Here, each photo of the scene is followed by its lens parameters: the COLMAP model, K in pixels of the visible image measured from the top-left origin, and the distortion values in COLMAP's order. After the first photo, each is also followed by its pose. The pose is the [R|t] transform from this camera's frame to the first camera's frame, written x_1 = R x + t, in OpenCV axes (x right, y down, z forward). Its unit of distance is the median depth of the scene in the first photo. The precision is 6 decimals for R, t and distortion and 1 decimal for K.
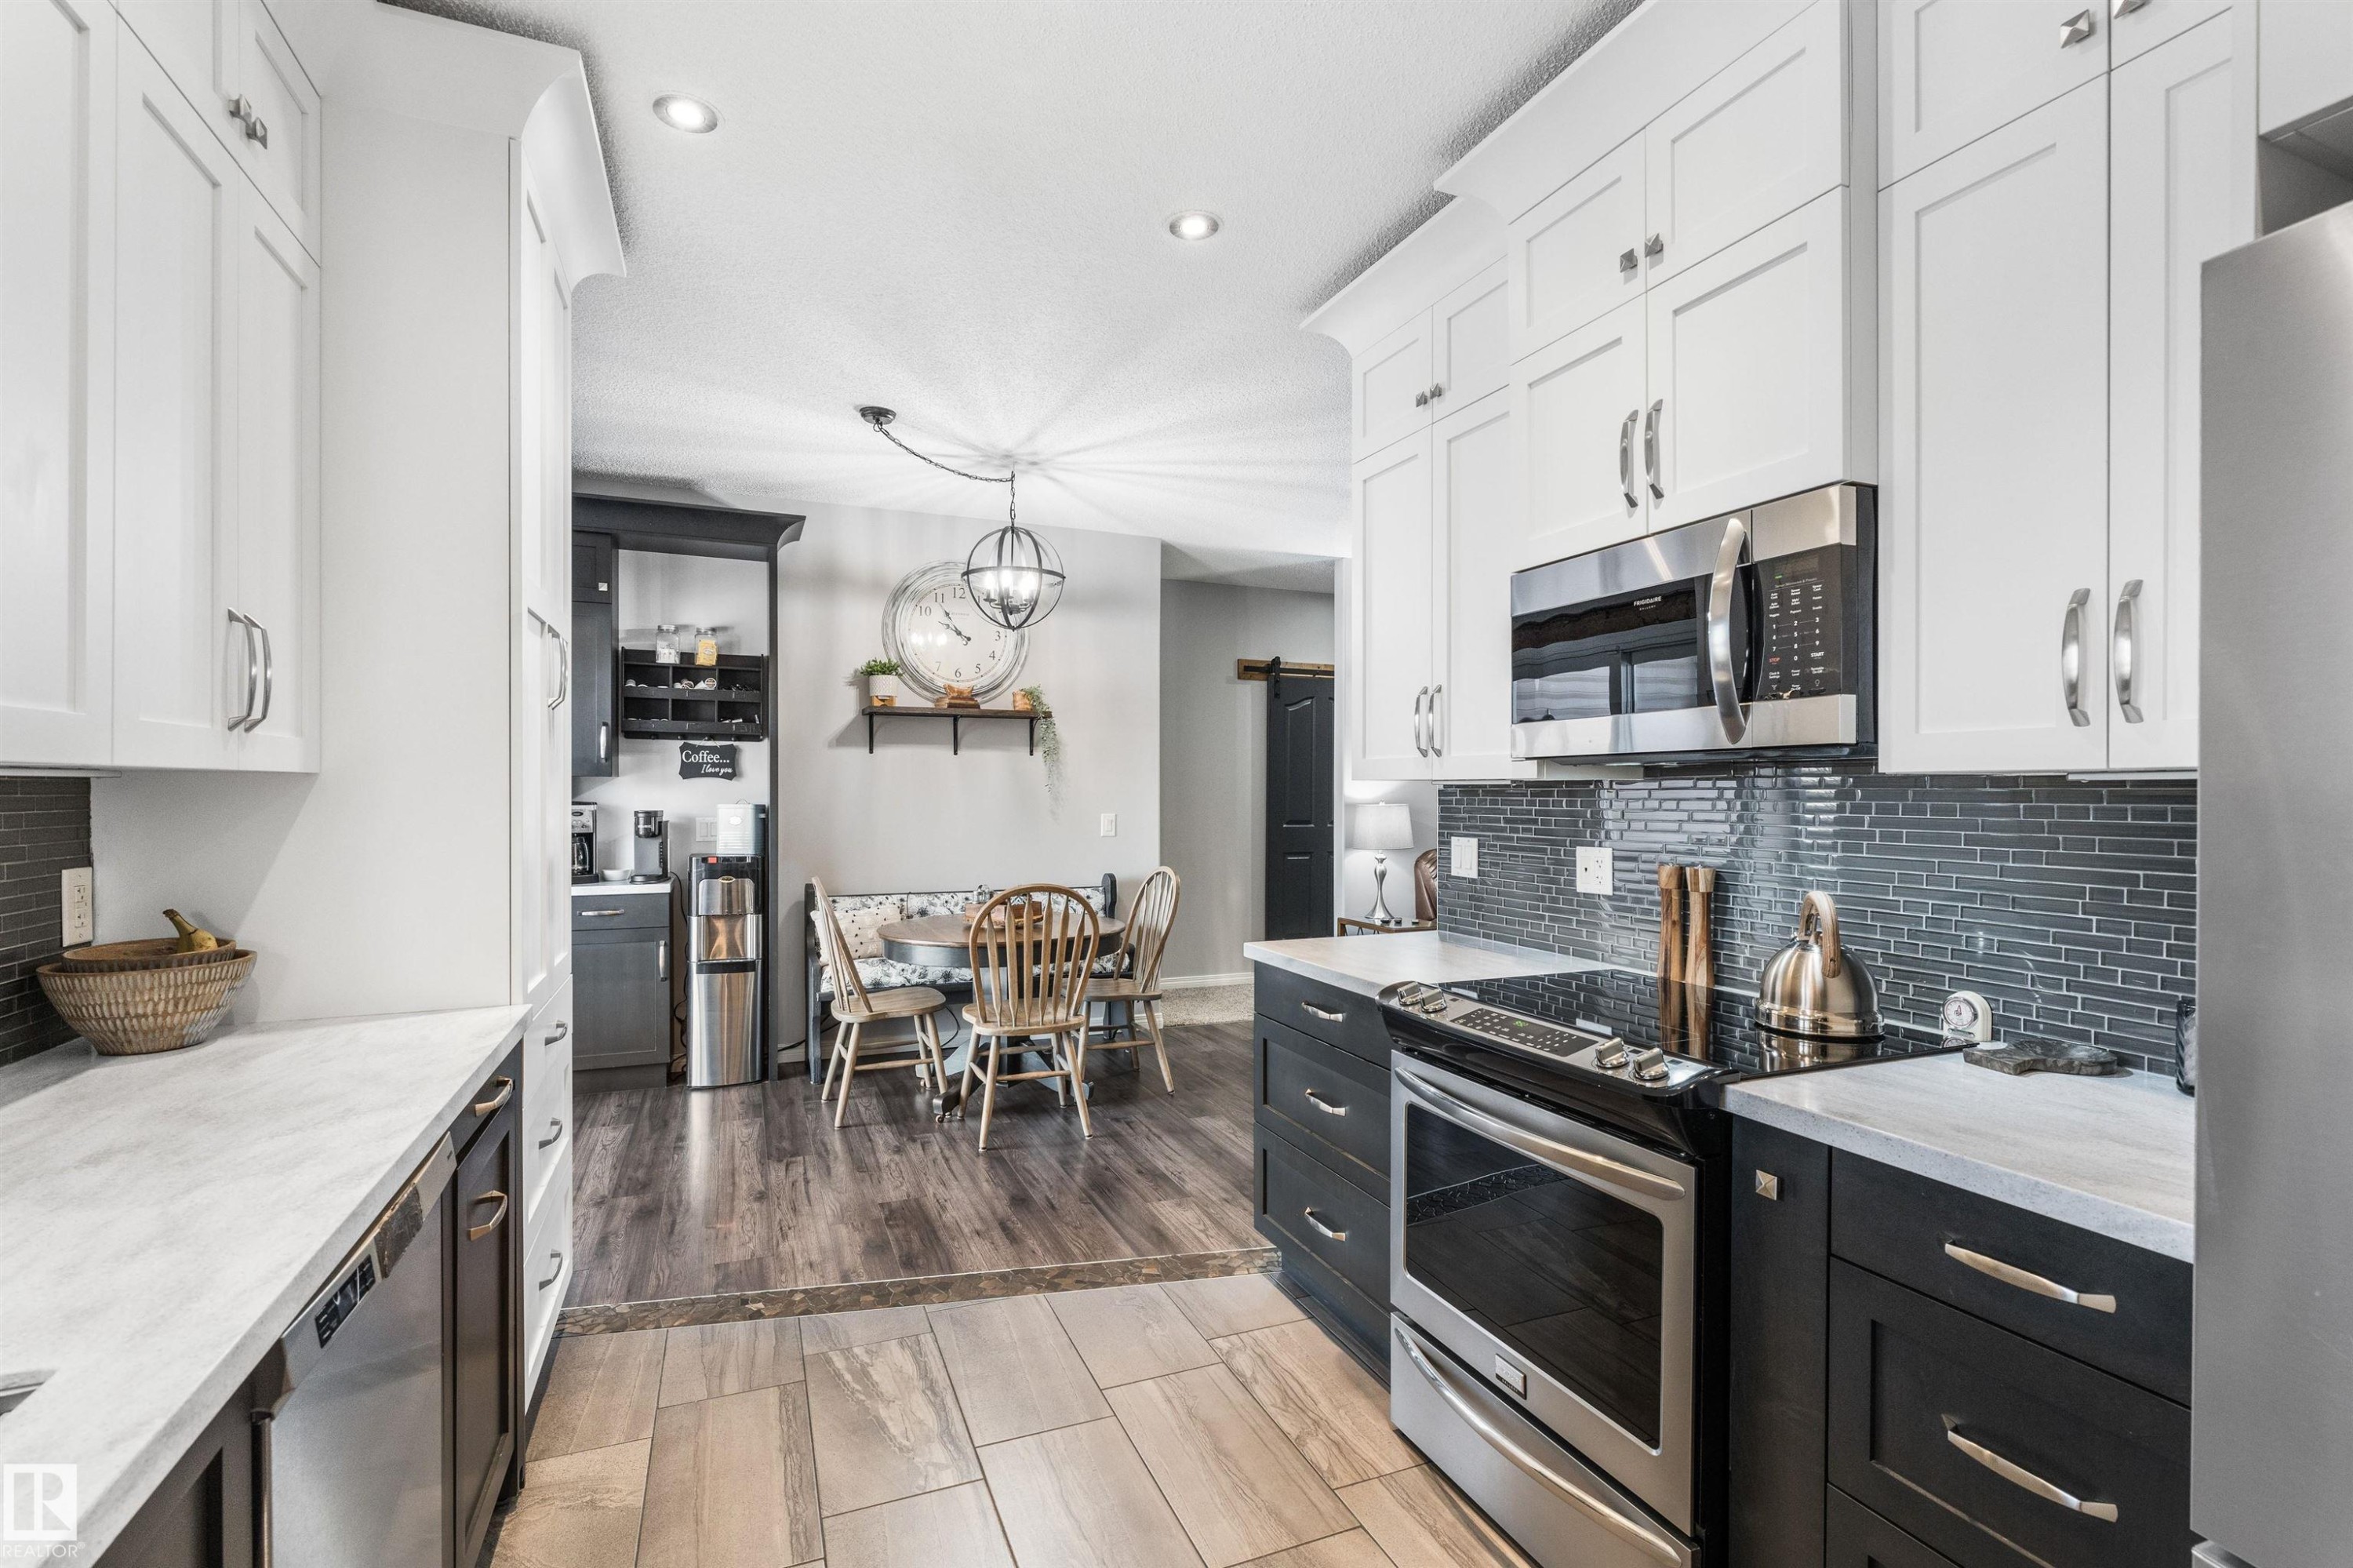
lens RADIAL K [[1064.5, 0, 1173.5], [0, 1064.5, 790.1], [0, 0, 1]] dist [-0.006133, 0.000411]
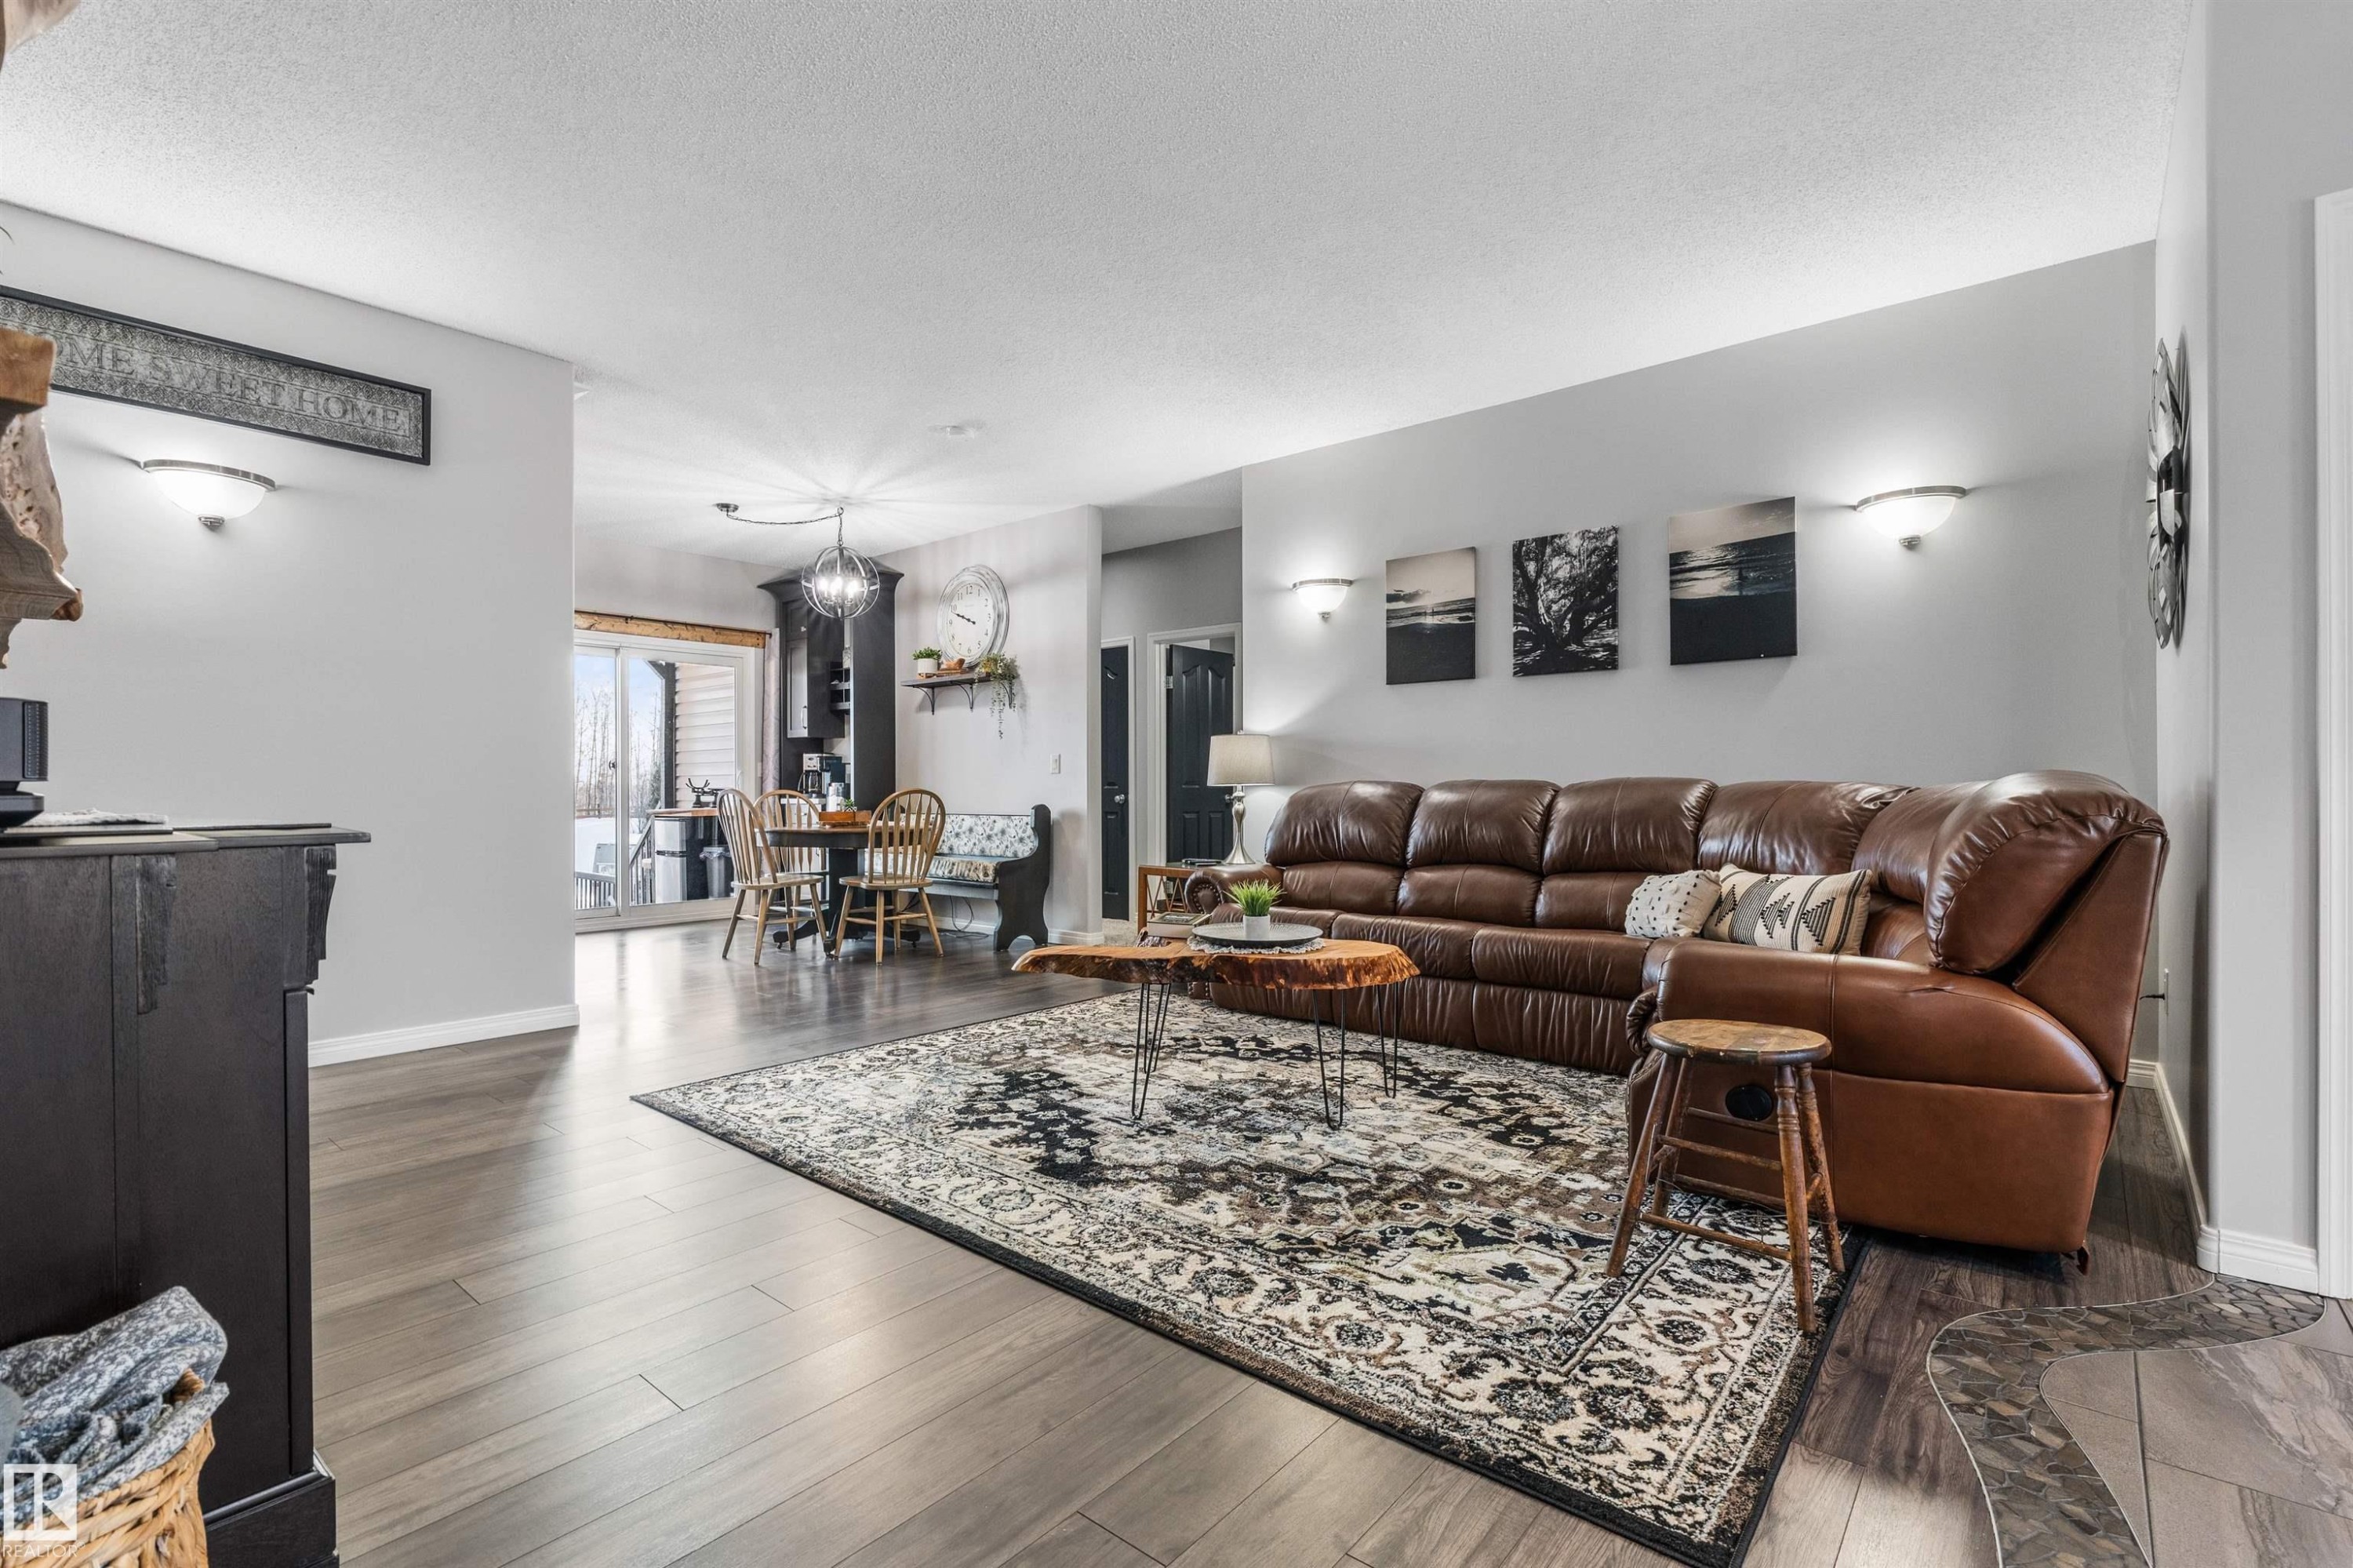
lens RADIAL K [[1064.5, 0, 1181.4], [0, 1064.5, 791.4], [0, 0, 1]] dist [-0.006133, 0.000411]
pose [[0.464352, -0.001765, -0.885649, 1.146904], [0.001811, 0.999998, -0.001043, 0.071444], [0.885649, -0.001120, 0.464354, 0.638251]]
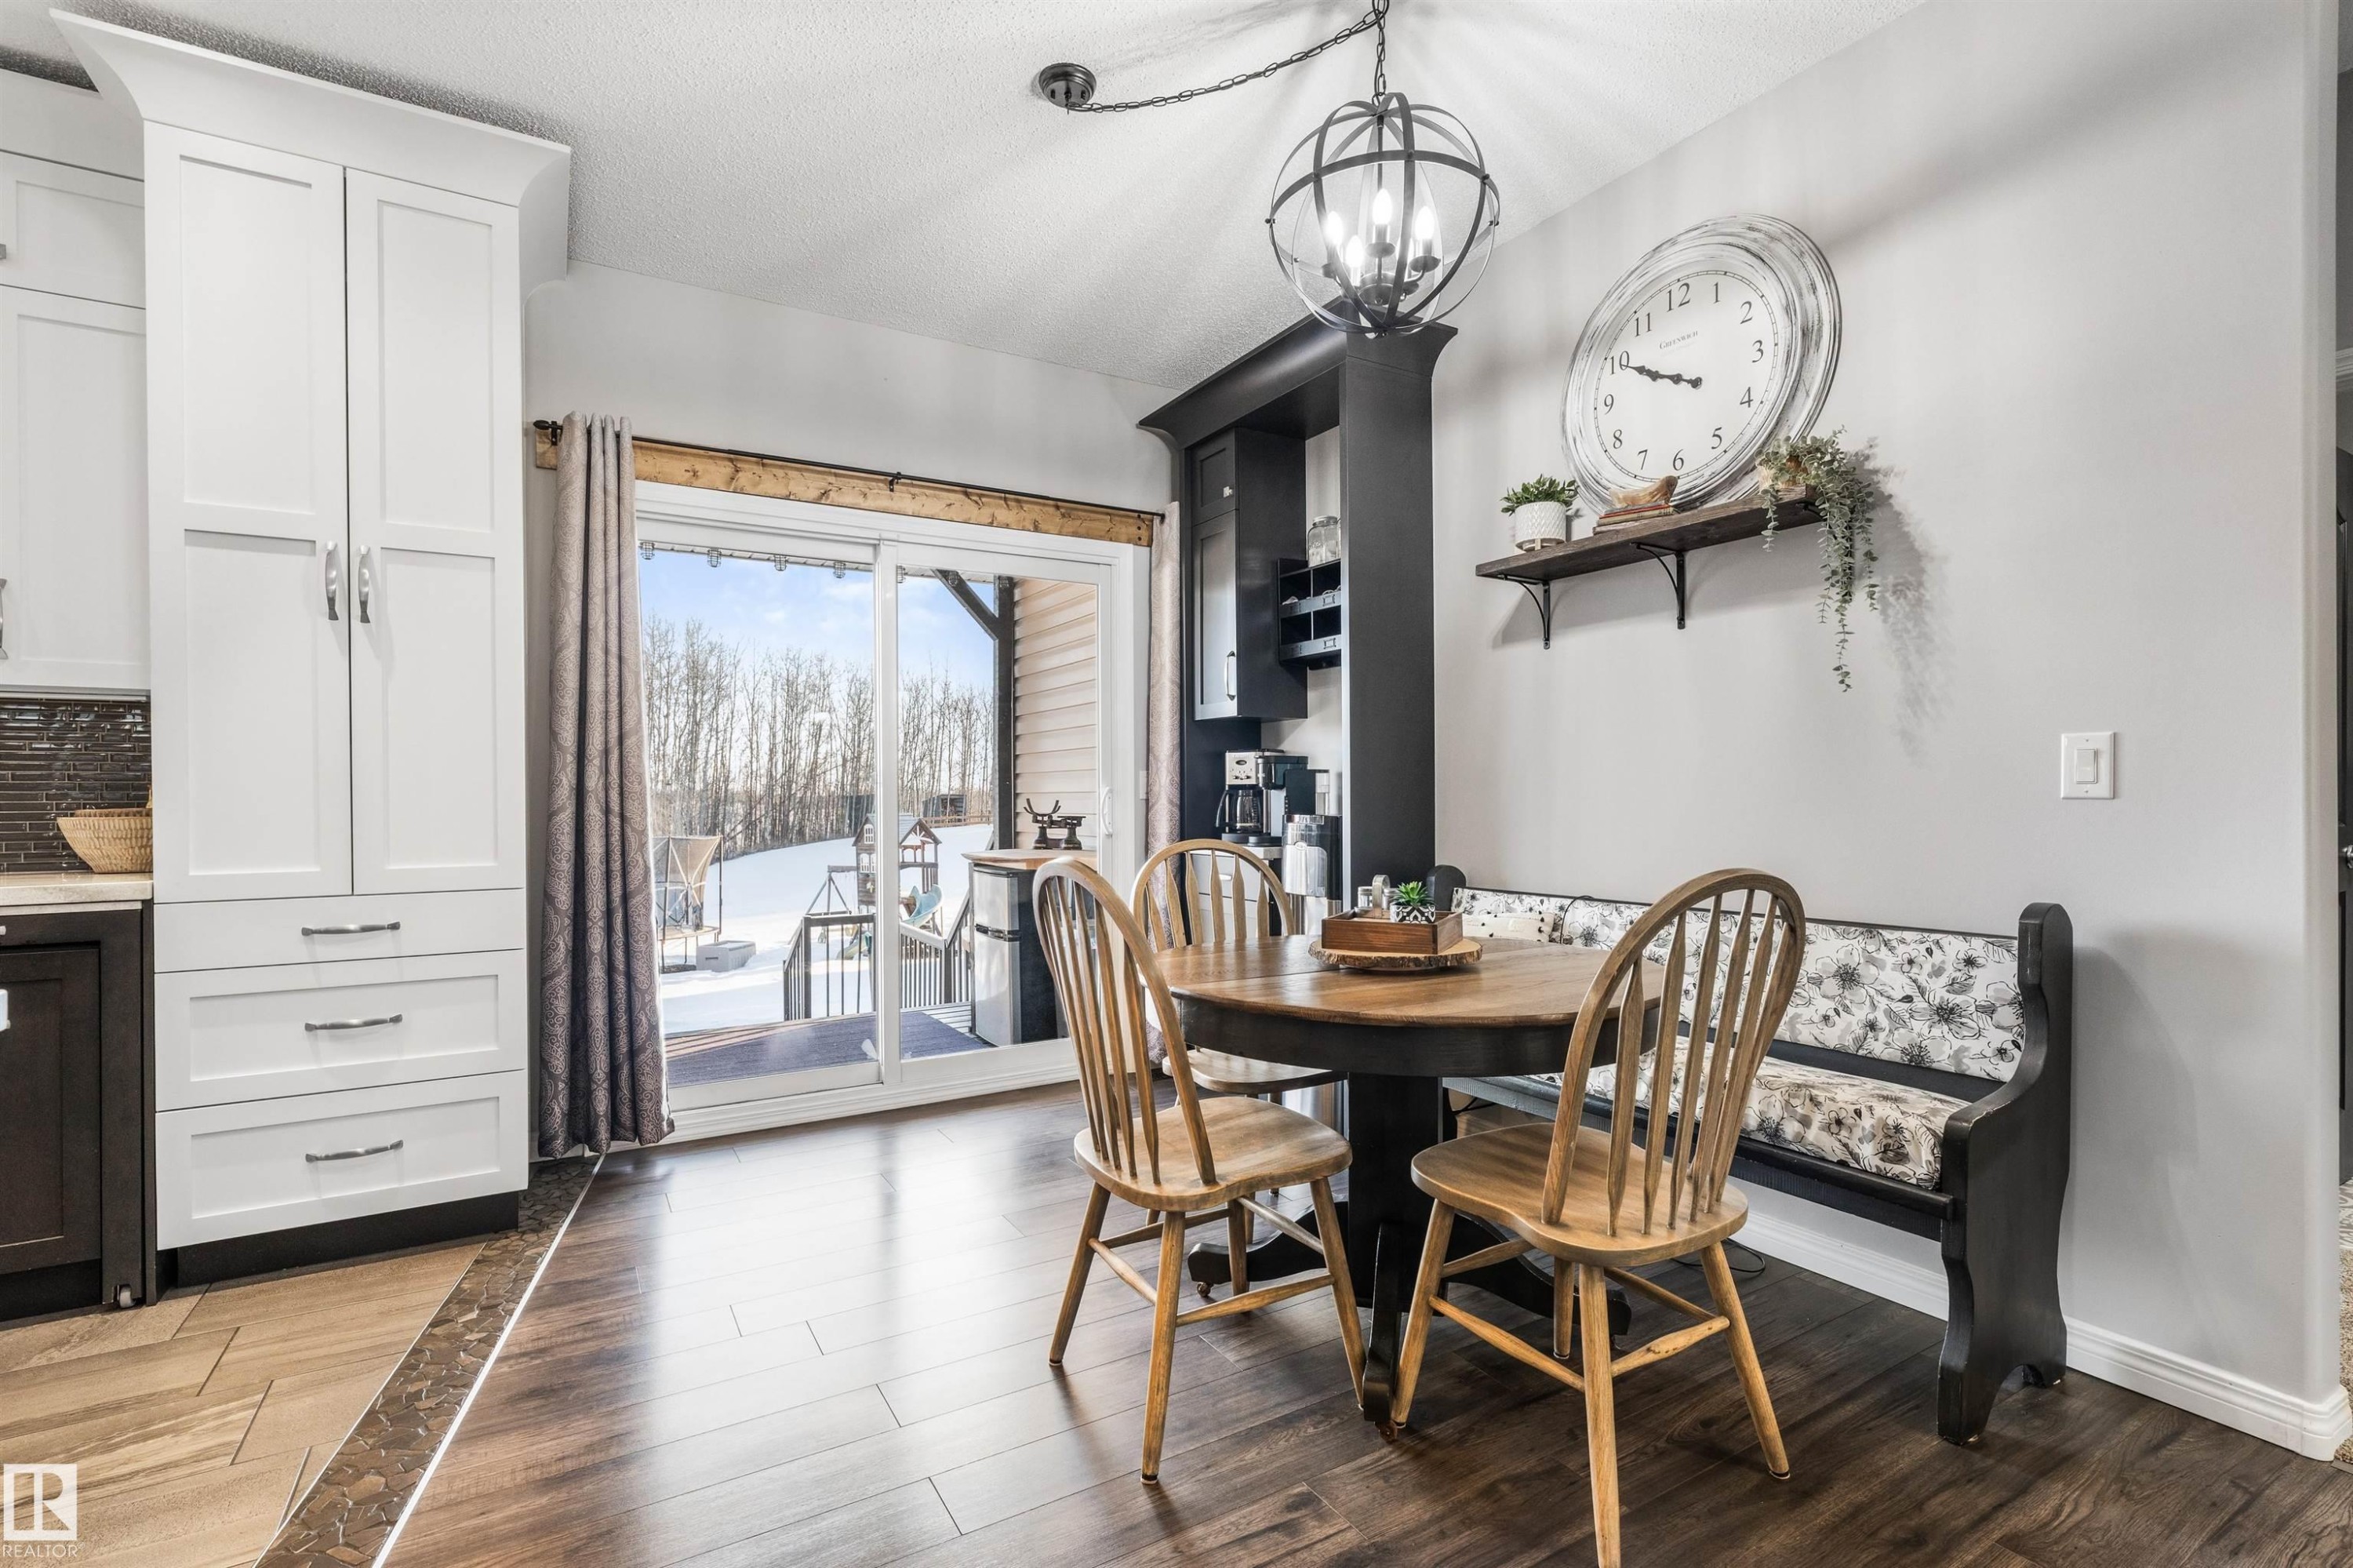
lens RADIAL K [[1064.5, 0, 1181.7], [0, 1064.5, 793.8], [0, 0, 1]] dist [-0.006133, 0.000411]
pose [[0.150403, -0.003930, -0.988617, 0.253545], [0.005965, 0.999978, -0.003068, 0.045620], [0.988607, -0.005436, 0.150423, 0.724941]]
